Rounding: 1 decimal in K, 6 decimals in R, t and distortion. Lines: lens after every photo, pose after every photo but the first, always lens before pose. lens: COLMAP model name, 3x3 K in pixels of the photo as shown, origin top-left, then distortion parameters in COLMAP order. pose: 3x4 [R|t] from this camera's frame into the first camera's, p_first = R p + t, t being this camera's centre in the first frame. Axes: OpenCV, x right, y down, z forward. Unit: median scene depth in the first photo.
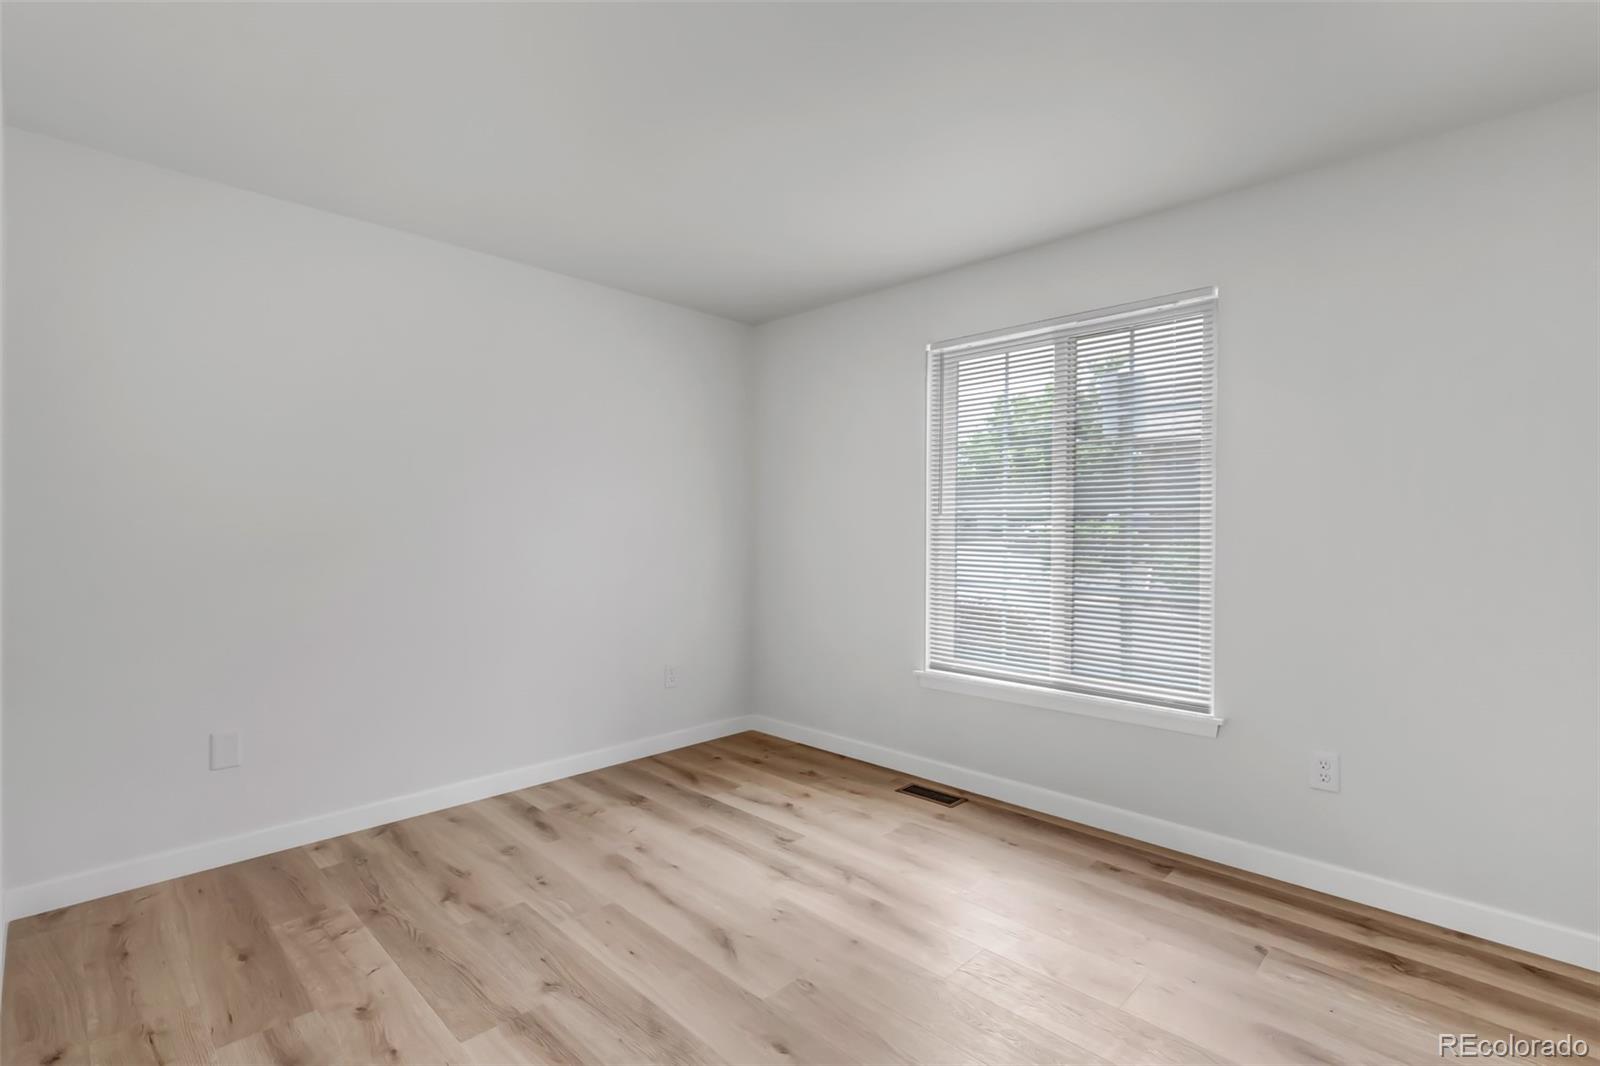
lens RADIAL K [[731.3, 0, 795.7], [0, 731.3, 533.6], [0, 0, 1]] dist [0.003231, -0.000118]
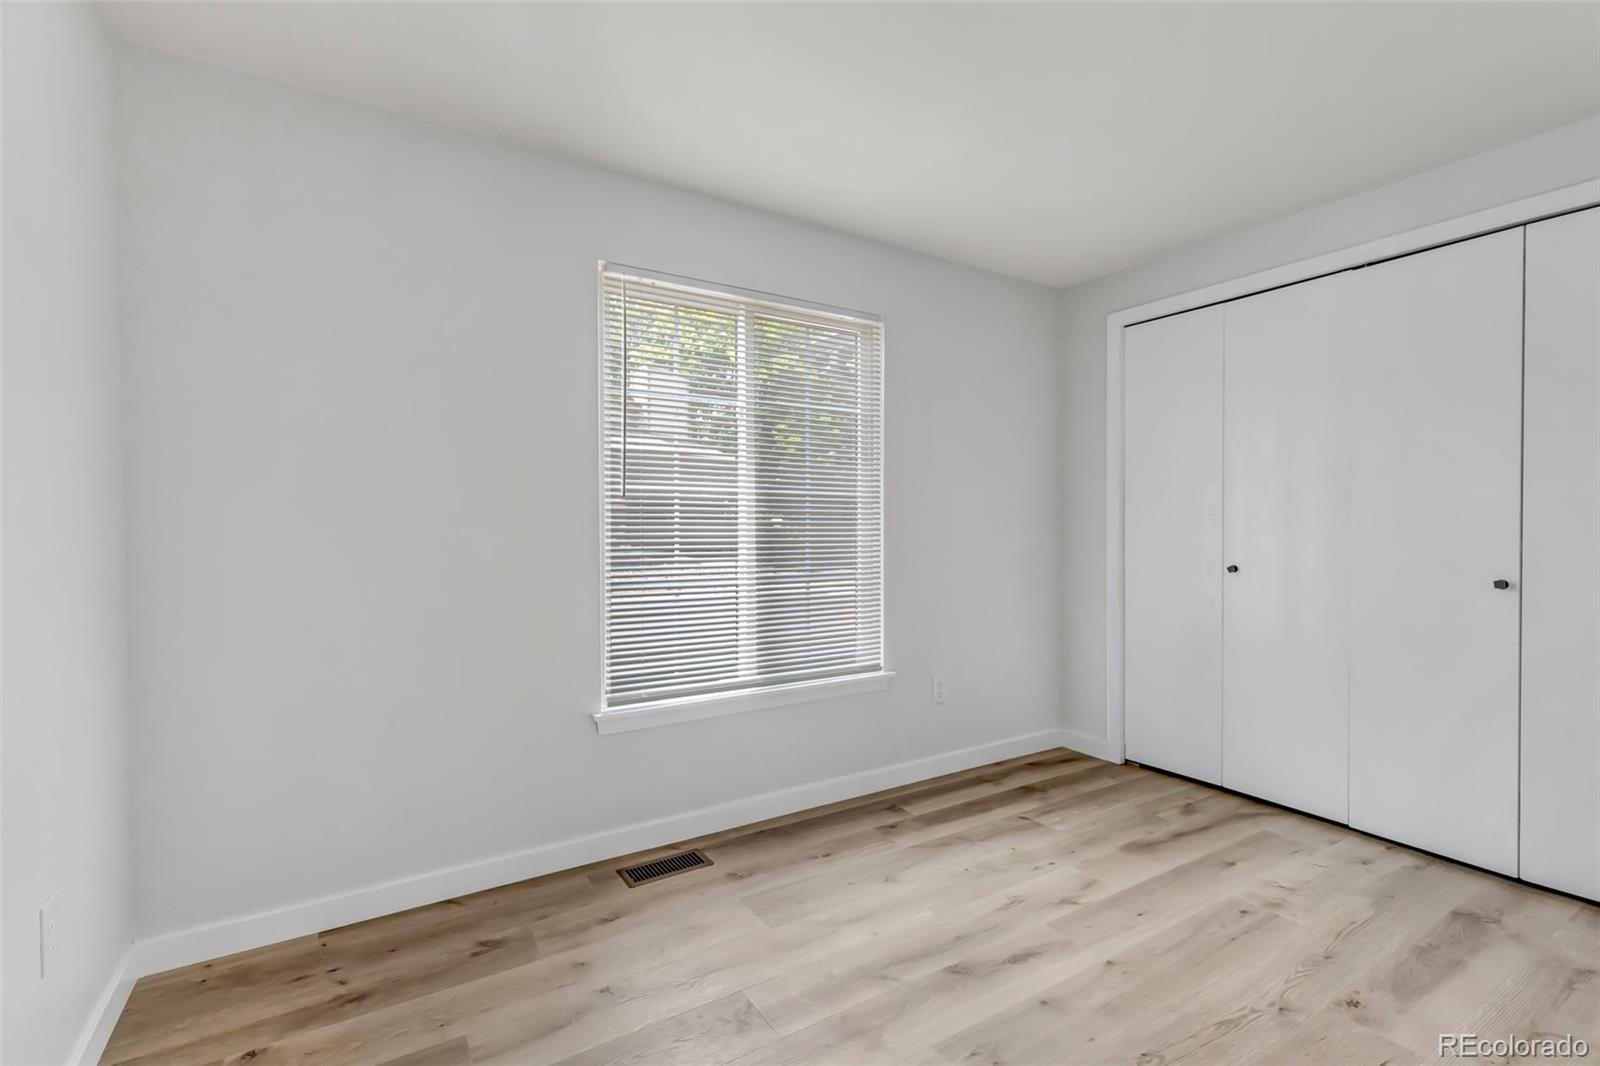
lens RADIAL K [[731.3, 0, 795.3], [0, 731.3, 530.6], [0, 0, 1]] dist [0.003231, -0.000118]
pose [[0.233970, -0.017706, 0.972083, -0.625948], [0.003459, 0.999843, 0.017379, -0.005307], [-0.972238, -0.000704, 0.233994, 0.840893]]
